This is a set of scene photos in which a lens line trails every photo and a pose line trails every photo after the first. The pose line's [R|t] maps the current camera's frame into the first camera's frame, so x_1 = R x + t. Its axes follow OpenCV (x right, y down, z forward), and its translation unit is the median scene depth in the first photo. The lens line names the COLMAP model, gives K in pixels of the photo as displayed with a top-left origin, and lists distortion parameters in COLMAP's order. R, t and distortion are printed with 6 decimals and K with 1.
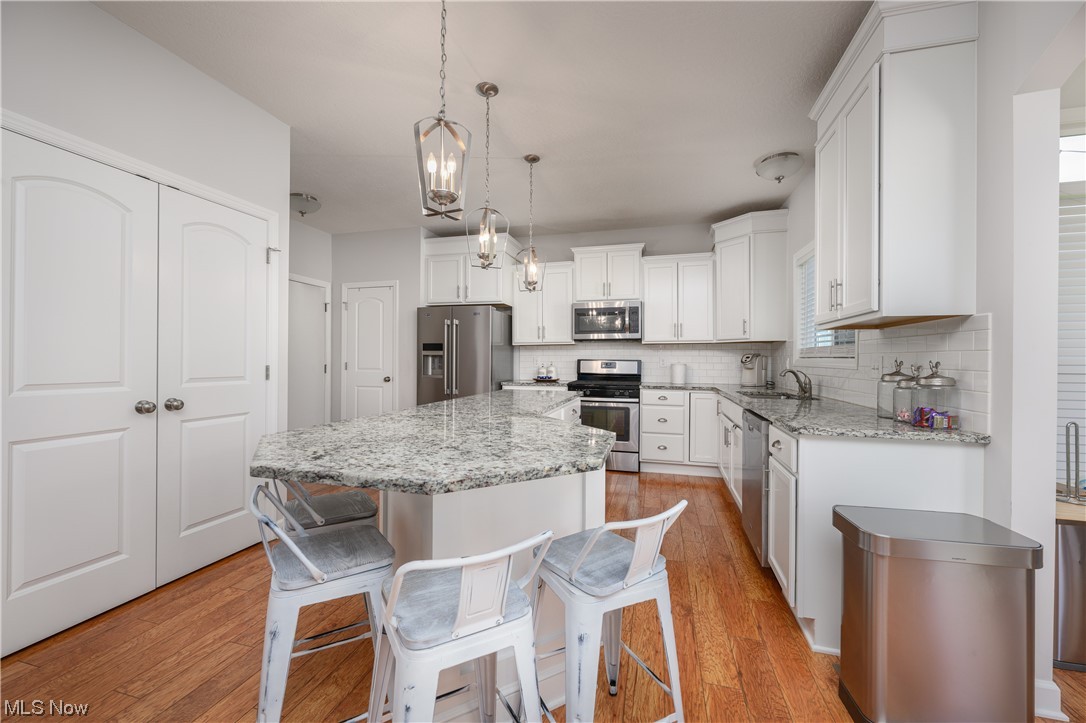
lens RADIAL K [[419.6, 0, 543.0], [0, 419.6, 361.5], [0, 0, 1]] dist [-0.000781, 0.000024]
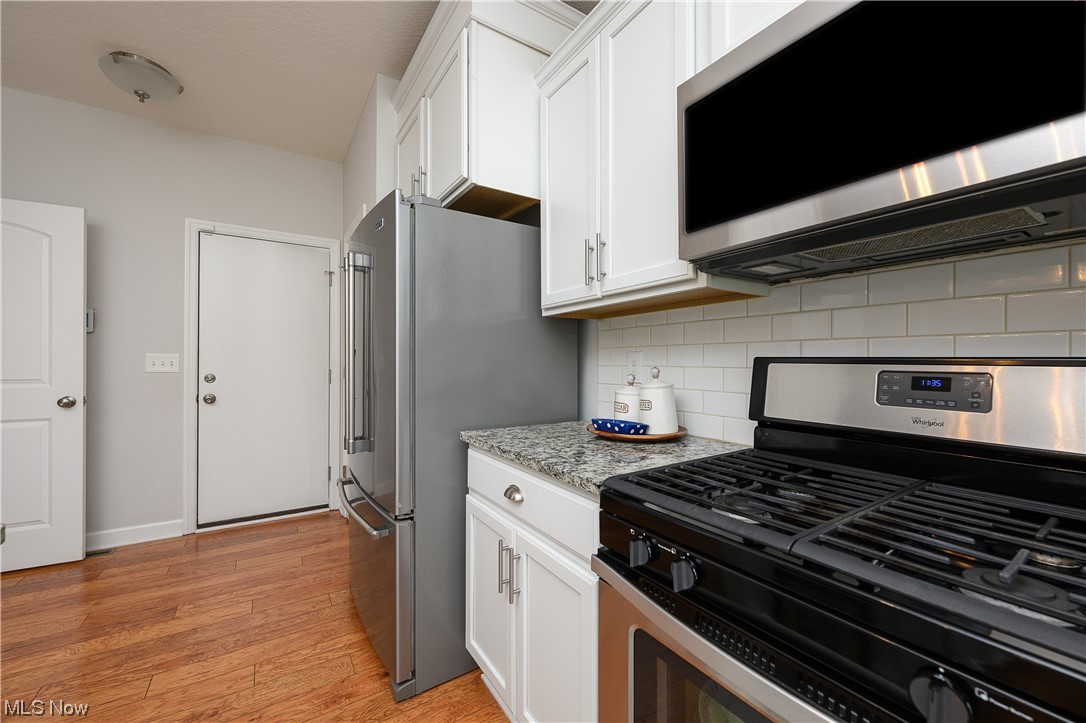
lens RADIAL K [[432.3, 0, 542.6], [0, 432.3, 360.0], [0, 0, 1]] dist [0.000323, 0.000276]
pose [[0.748372, -0.009019, -0.663218, 0.153922], [0.000871, 0.999920, -0.012615, -0.001228], [0.663278, 0.008863, 0.748320, 0.754008]]
